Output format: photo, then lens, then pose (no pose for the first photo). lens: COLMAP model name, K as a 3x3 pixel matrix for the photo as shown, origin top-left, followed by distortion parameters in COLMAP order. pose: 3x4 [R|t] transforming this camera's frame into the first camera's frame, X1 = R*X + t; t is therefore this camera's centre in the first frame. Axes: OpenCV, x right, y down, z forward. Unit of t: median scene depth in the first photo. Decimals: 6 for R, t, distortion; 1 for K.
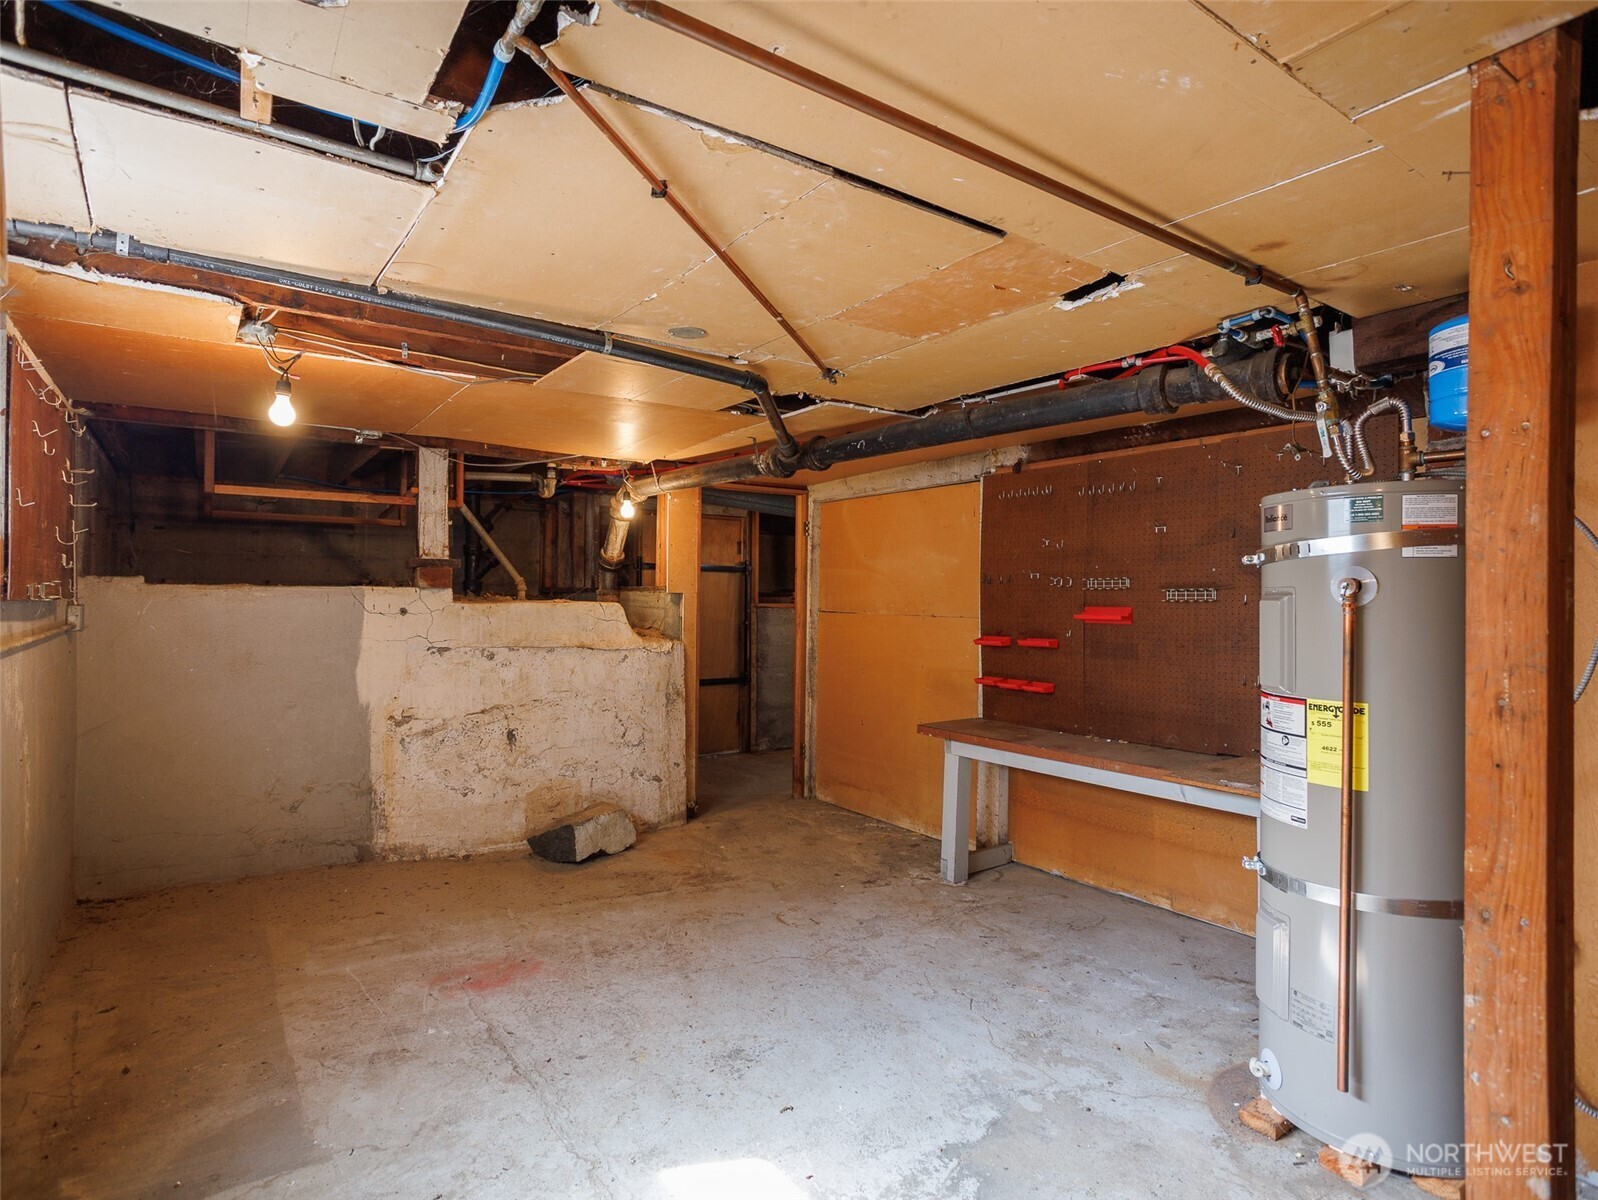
lens RADIAL K [[875.9, 0, 801.9], [0, 875.9, 599.6], [0, 0, 1]] dist [-0.031551, 0.019481]
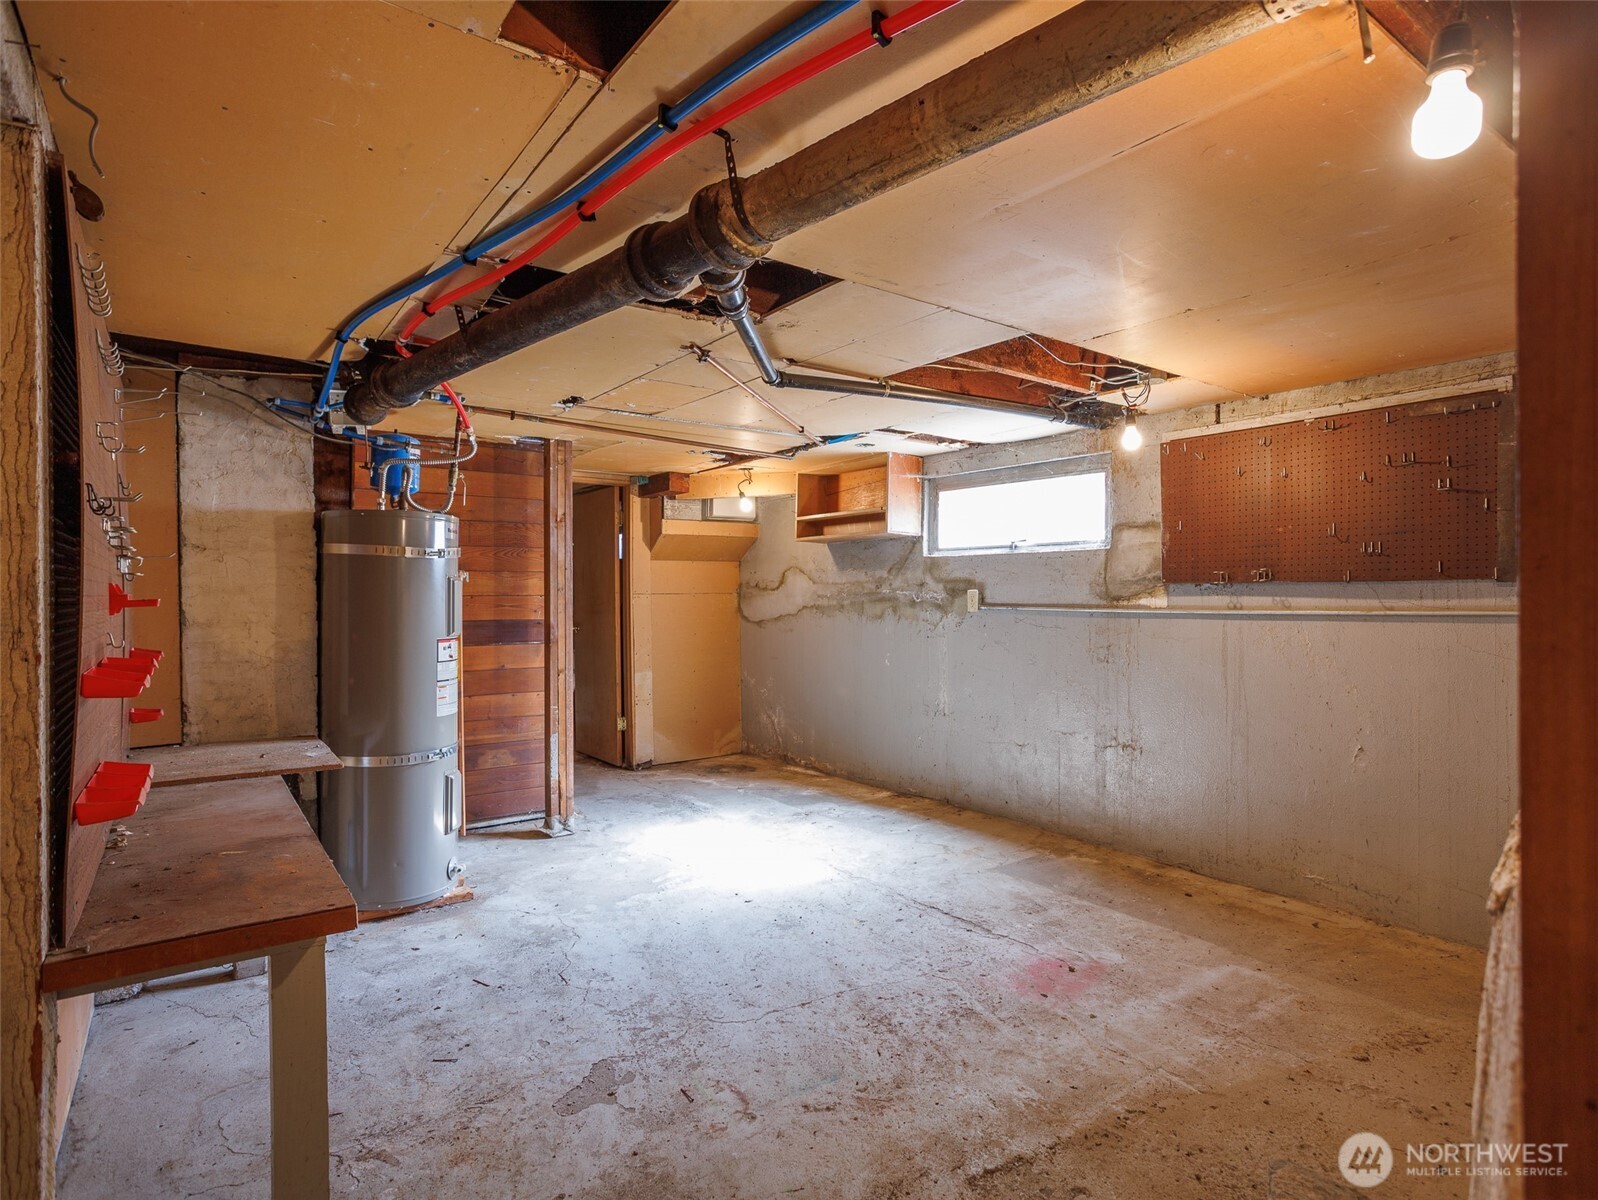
lens RADIAL K [[875.9, 0, 799.5], [0, 875.9, 600.8], [0, 0, 1]] dist [-0.031551, 0.019481]
pose [[-0.999964, -0.001280, -0.008364, -0.067194], [-0.001344, 0.999969, 0.007722, 0.016297], [0.008354, 0.007733, -0.999935, 1.820440]]
